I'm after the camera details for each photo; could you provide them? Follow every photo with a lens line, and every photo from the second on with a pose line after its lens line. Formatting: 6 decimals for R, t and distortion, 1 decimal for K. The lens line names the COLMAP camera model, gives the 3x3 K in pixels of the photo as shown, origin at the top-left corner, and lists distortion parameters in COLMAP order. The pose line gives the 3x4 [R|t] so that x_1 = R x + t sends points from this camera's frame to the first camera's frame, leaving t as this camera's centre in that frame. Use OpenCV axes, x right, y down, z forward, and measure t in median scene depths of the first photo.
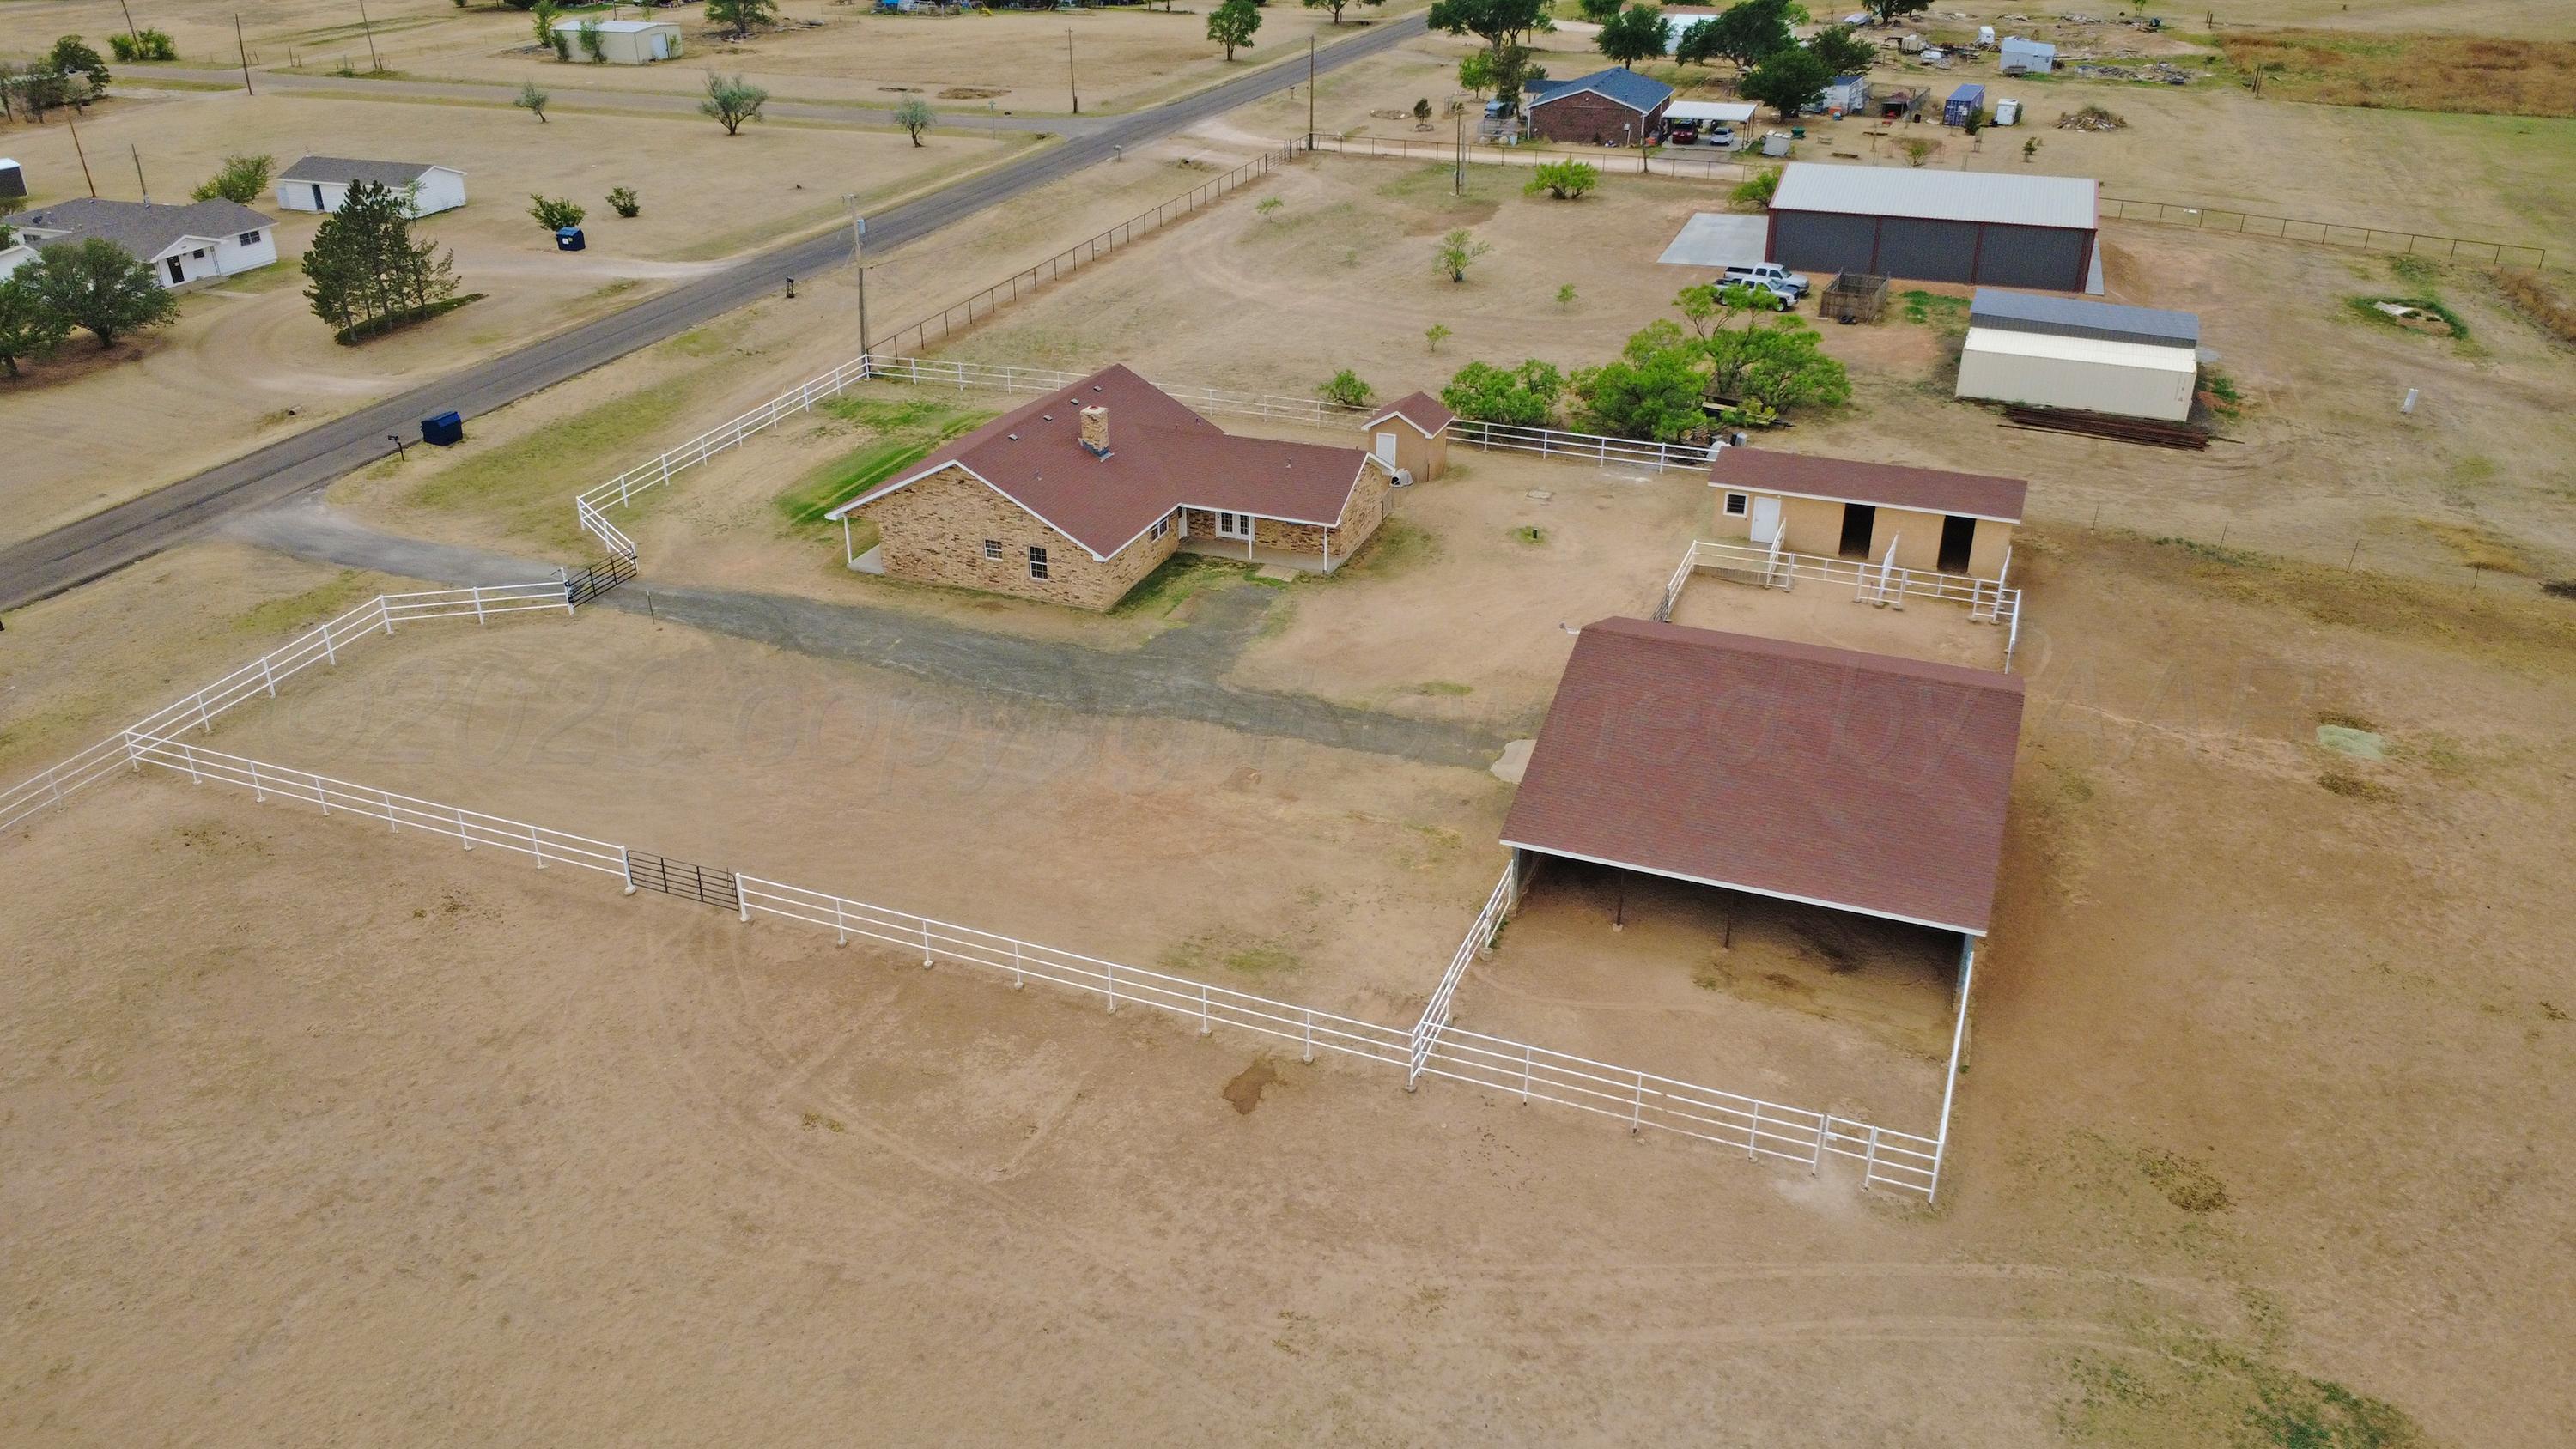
lens RADIAL K [[1888.3, 0, 1283.3], [0, 1888.3, 718.1], [0, 0, 1]] dist [0.002081, -0.008641]
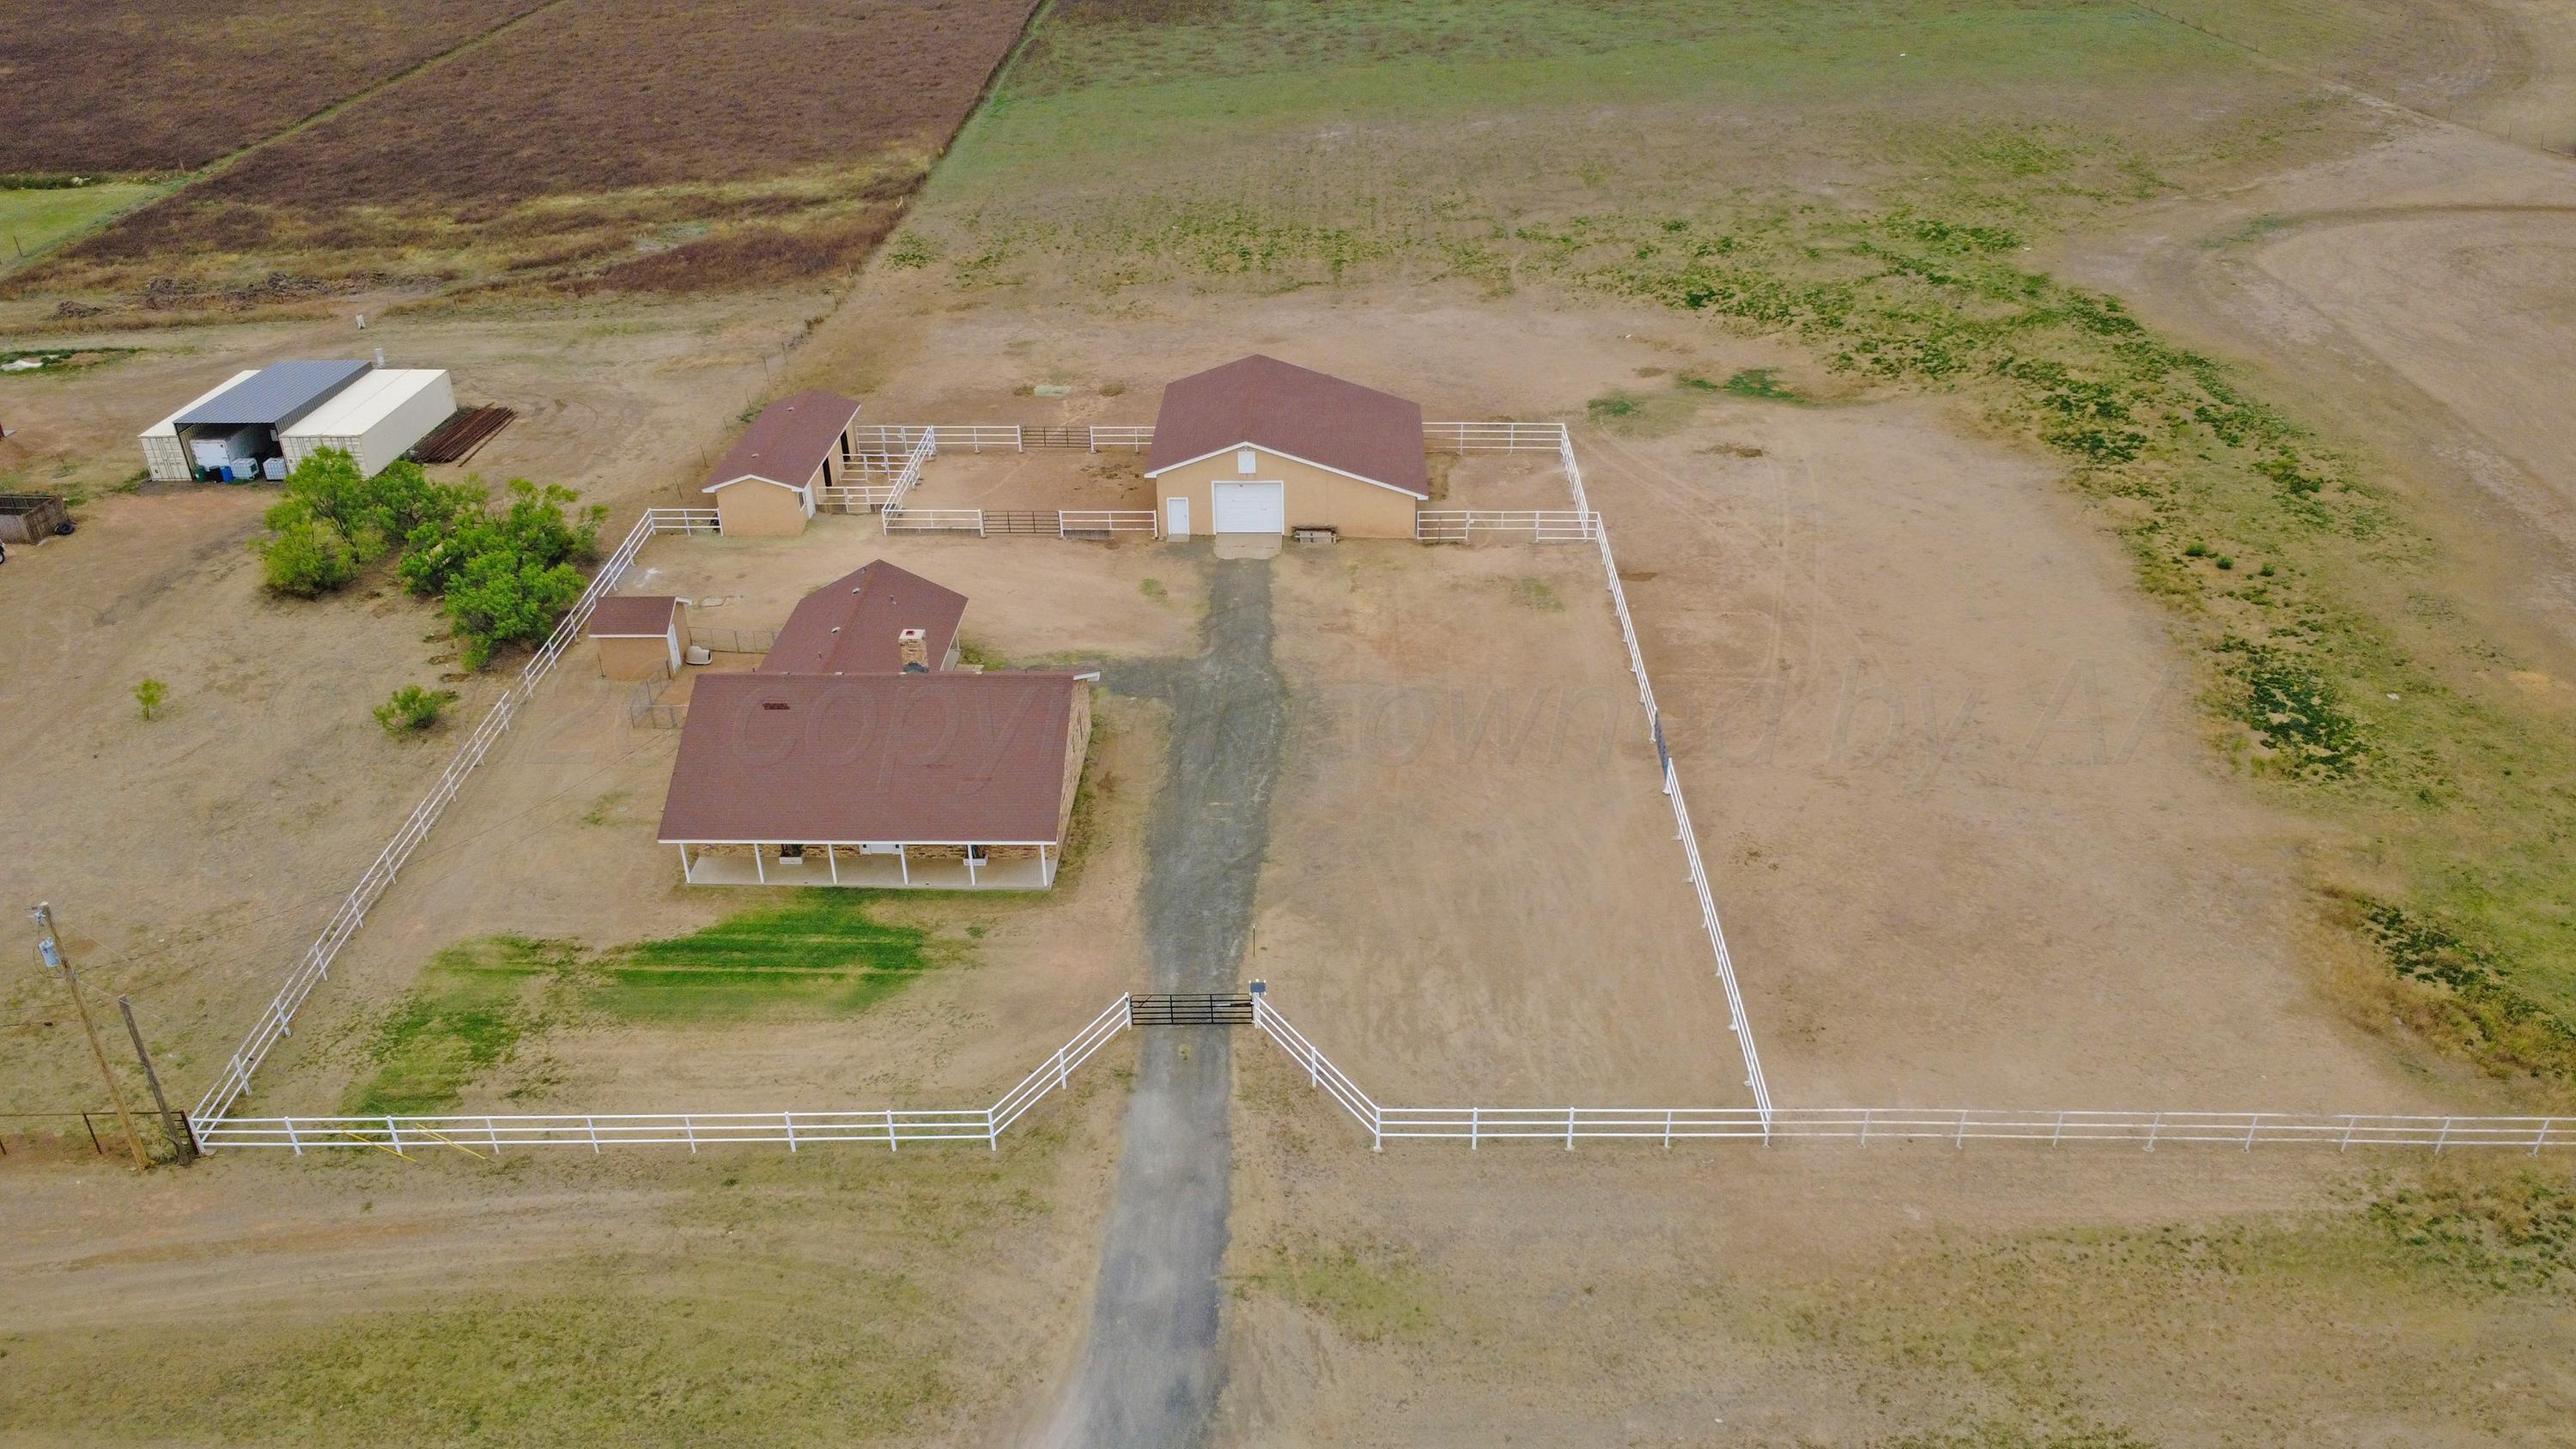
lens RADIAL K [[1888.3, 0, 1297.6], [0, 1888.3, 722.0], [0, 0, 1]] dist [0.002081, -0.008641]
pose [[-0.347668, -0.453133, 0.820852, -0.935876], [0.433747, 0.698429, 0.569263, -0.570868], [-0.831258, 0.553957, -0.046276, 0.891138]]
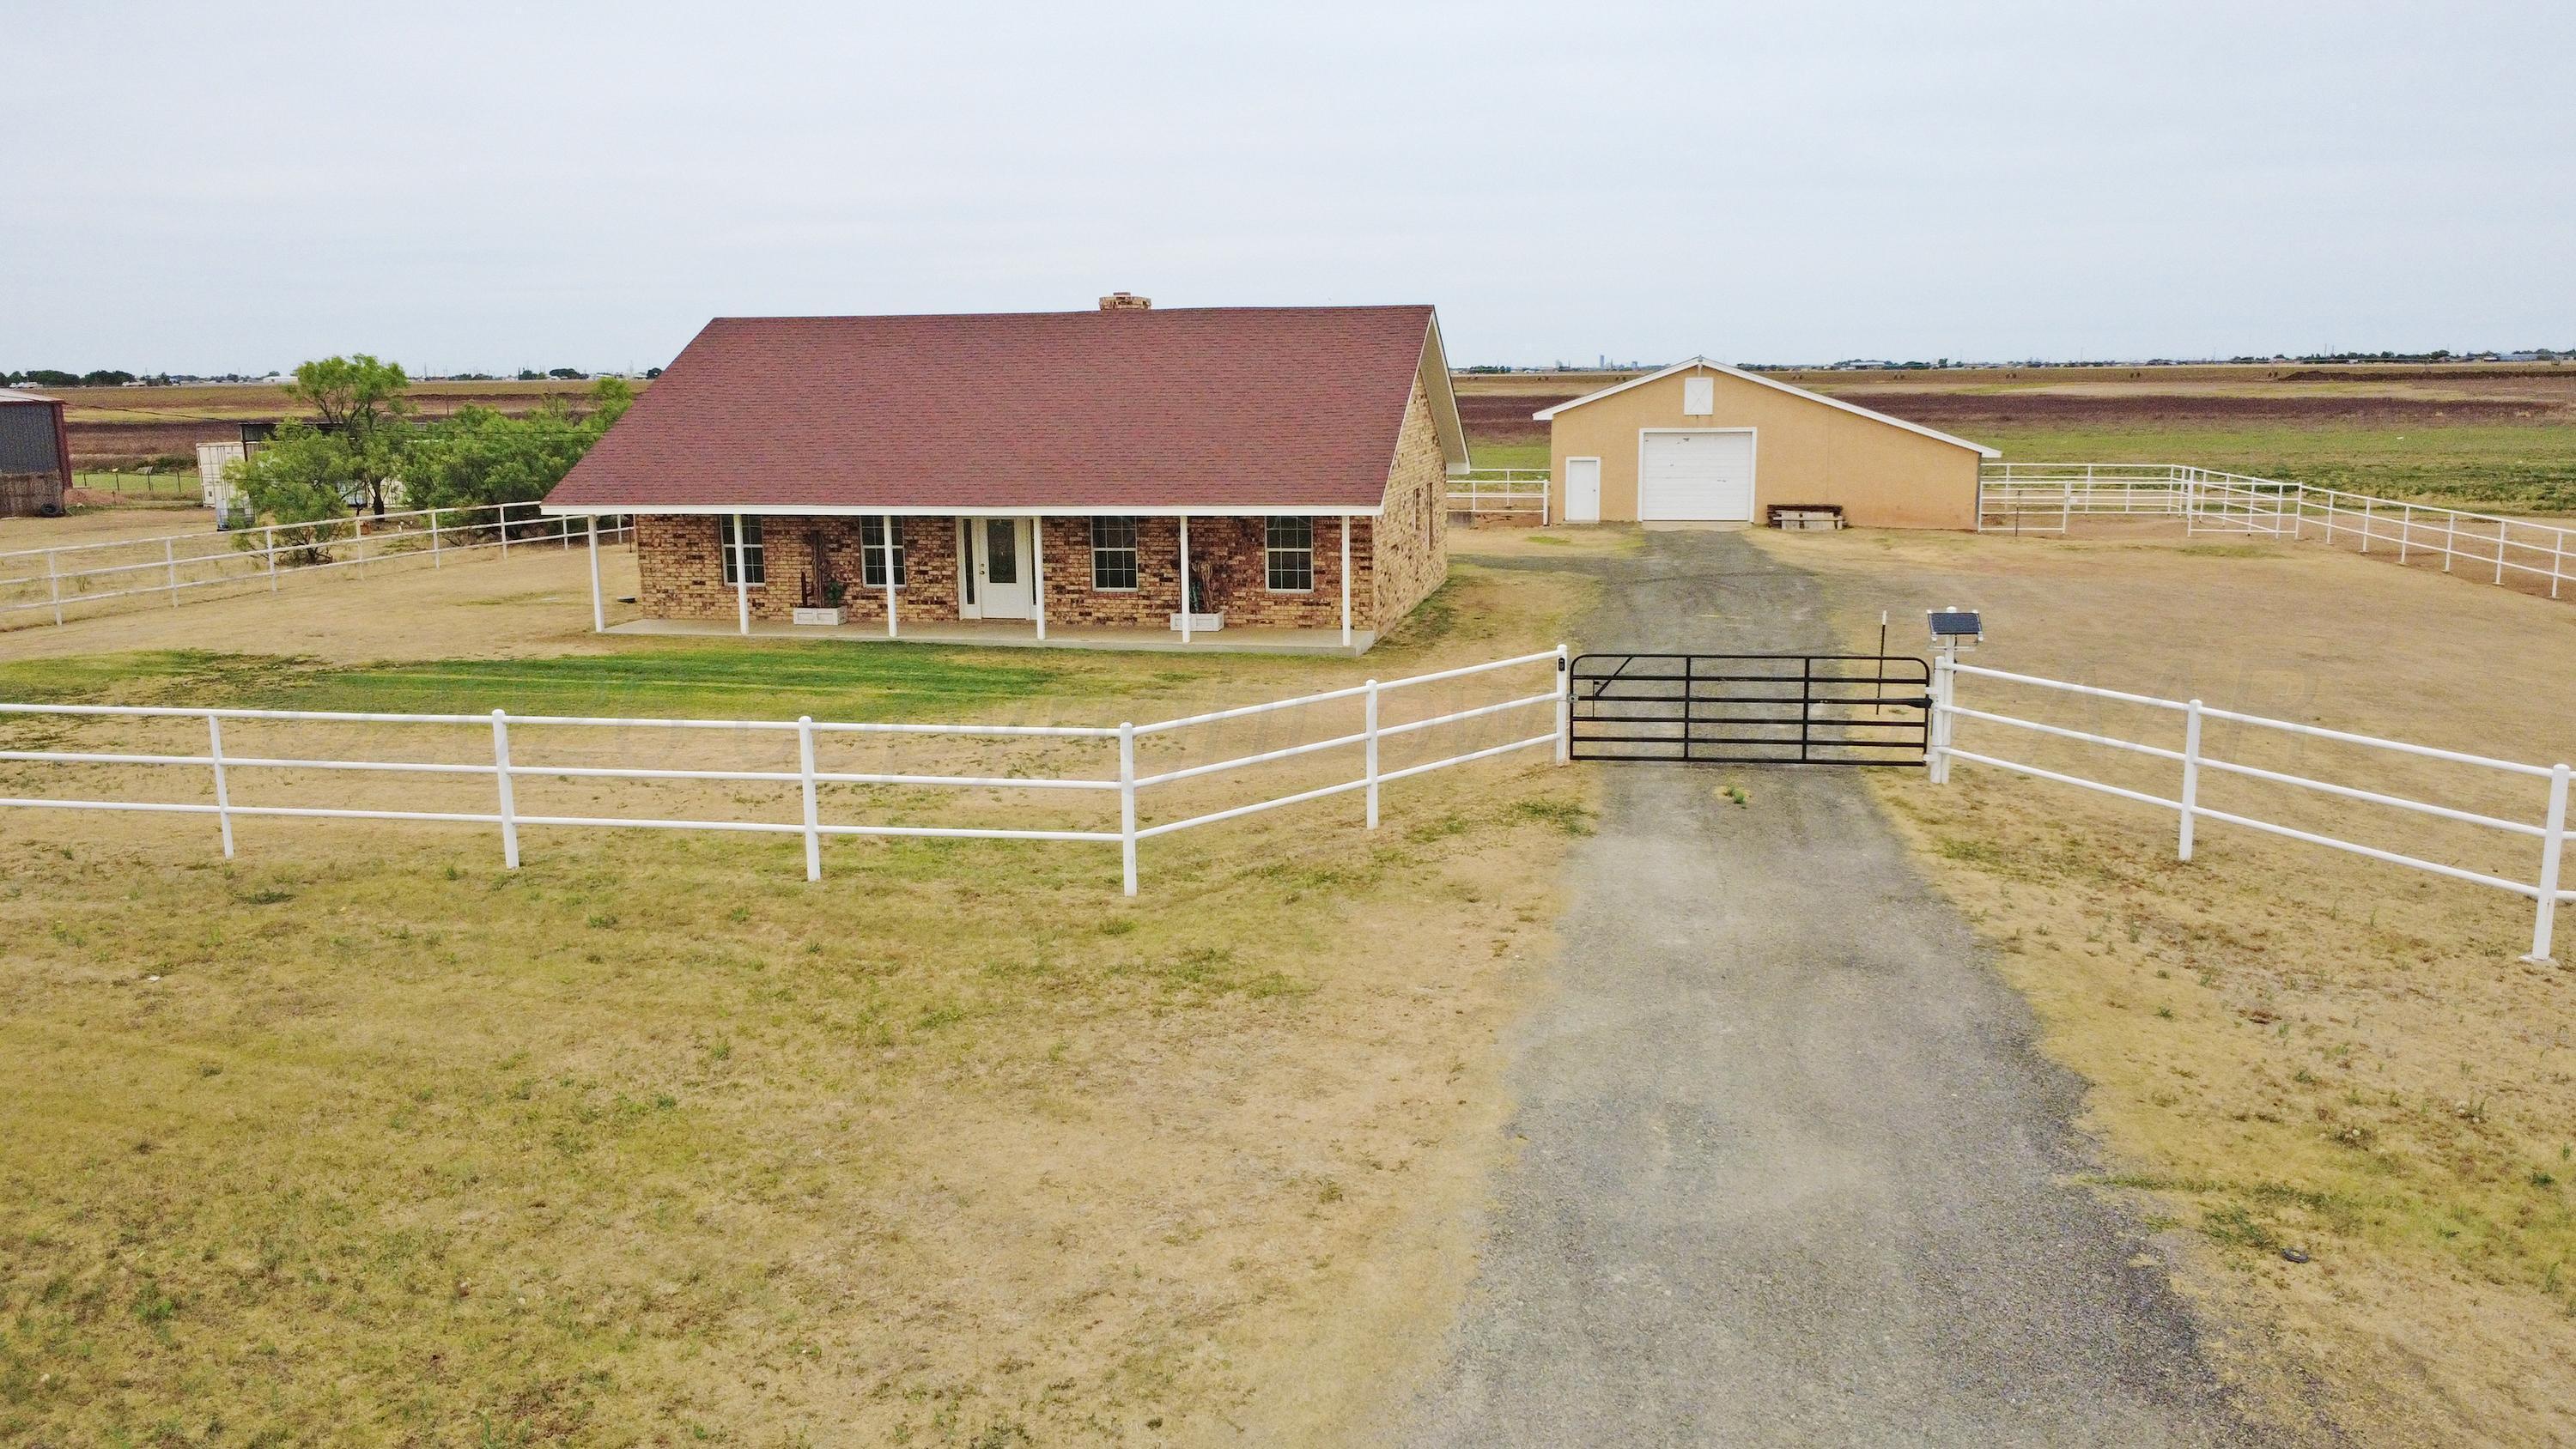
lens RADIAL K [[1888.3, 0, 1300.1], [0, 1888.3, 727.7], [0, 0, 1]] dist [0.002081, -0.008641]
pose [[-0.187510, -0.176617, 0.966254, -0.590577], [0.449031, 0.859487, 0.244239, -0.162644], [-0.873620, 0.479675, -0.081856, 1.034188]]
